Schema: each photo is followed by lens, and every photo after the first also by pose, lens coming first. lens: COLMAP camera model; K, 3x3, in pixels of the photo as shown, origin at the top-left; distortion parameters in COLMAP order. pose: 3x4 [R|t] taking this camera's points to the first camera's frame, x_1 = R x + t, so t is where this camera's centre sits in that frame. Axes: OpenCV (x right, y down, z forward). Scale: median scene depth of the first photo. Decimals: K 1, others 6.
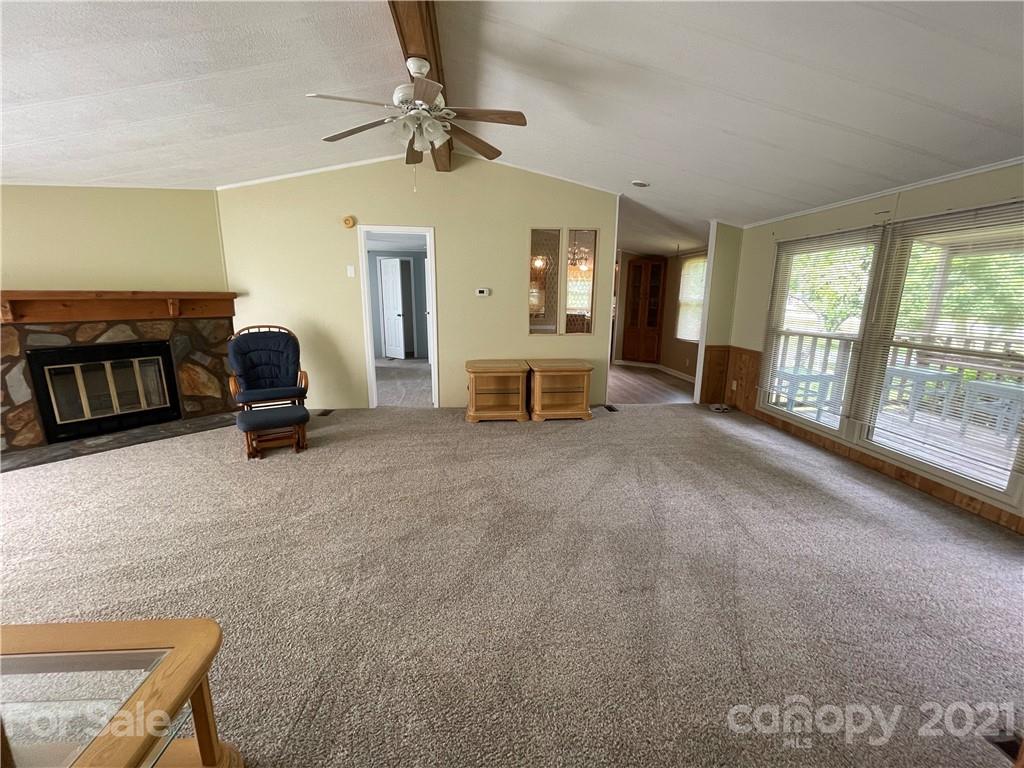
lens RADIAL K [[412.7, 0, 511.2], [0, 412.7, 384.0], [0, 0, 1]] dist [-0.008440, 0.003165]
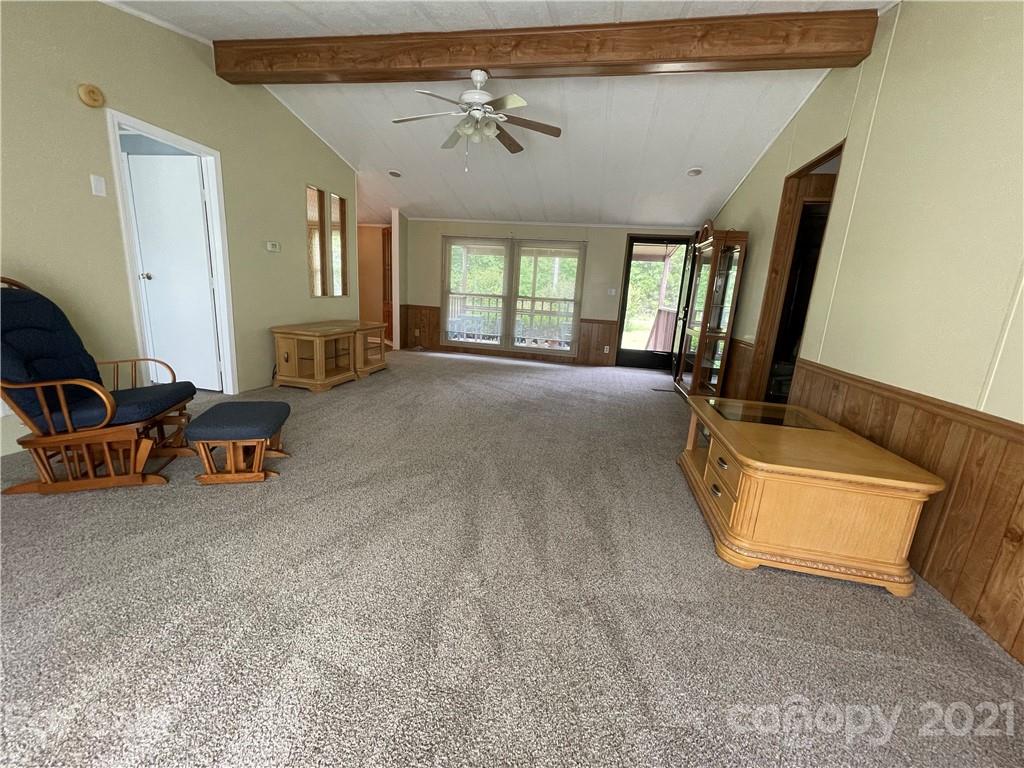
lens RADIAL K [[412.7, 0, 511.2], [0, 412.7, 384.0], [0, 0, 1]] dist [-0.008440, 0.003165]
pose [[0.285853, -0.202780, 0.936573, -0.868333], [0.141901, 0.975537, 0.167906, -0.019153], [-0.947709, 0.084904, 0.307635, 0.320260]]
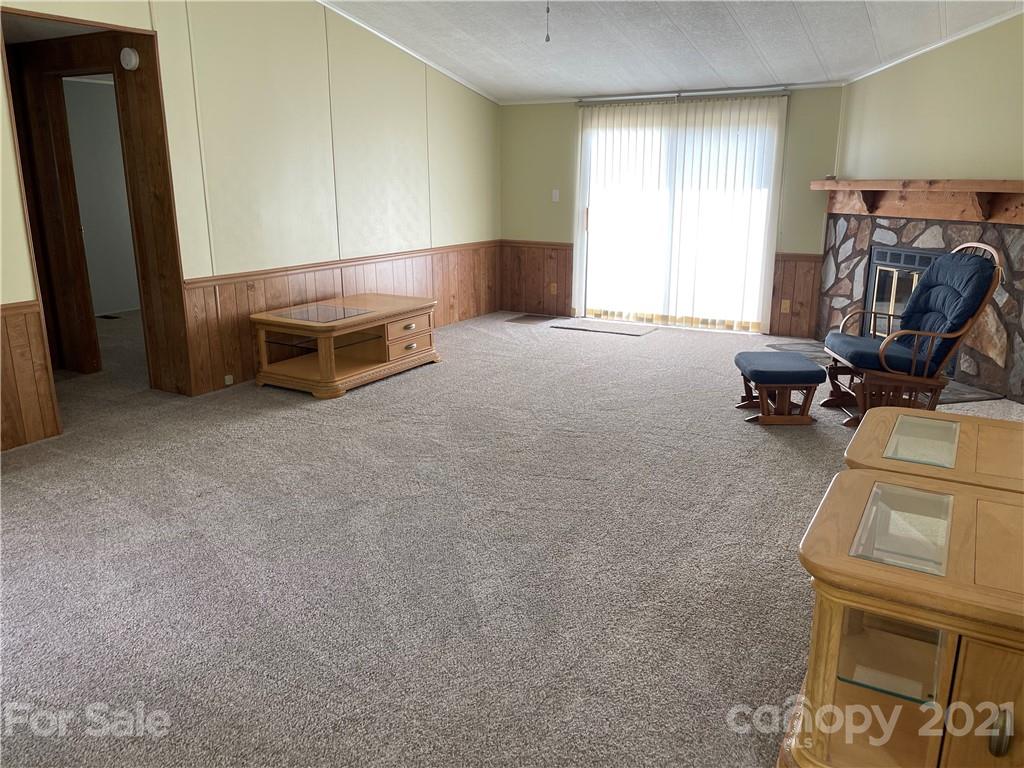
lens RADIAL K [[744.3, 0, 512.0], [0, 744.3, 384.0], [0, 0, 1]] dist [0.060938, -0.140735]
pose [[-0.592901, 0.205277, -0.778672, 0.536385], [-0.169020, 0.913701, 0.369571, -0.227192], [0.787338, 0.350730, -0.507038, 1.065586]]
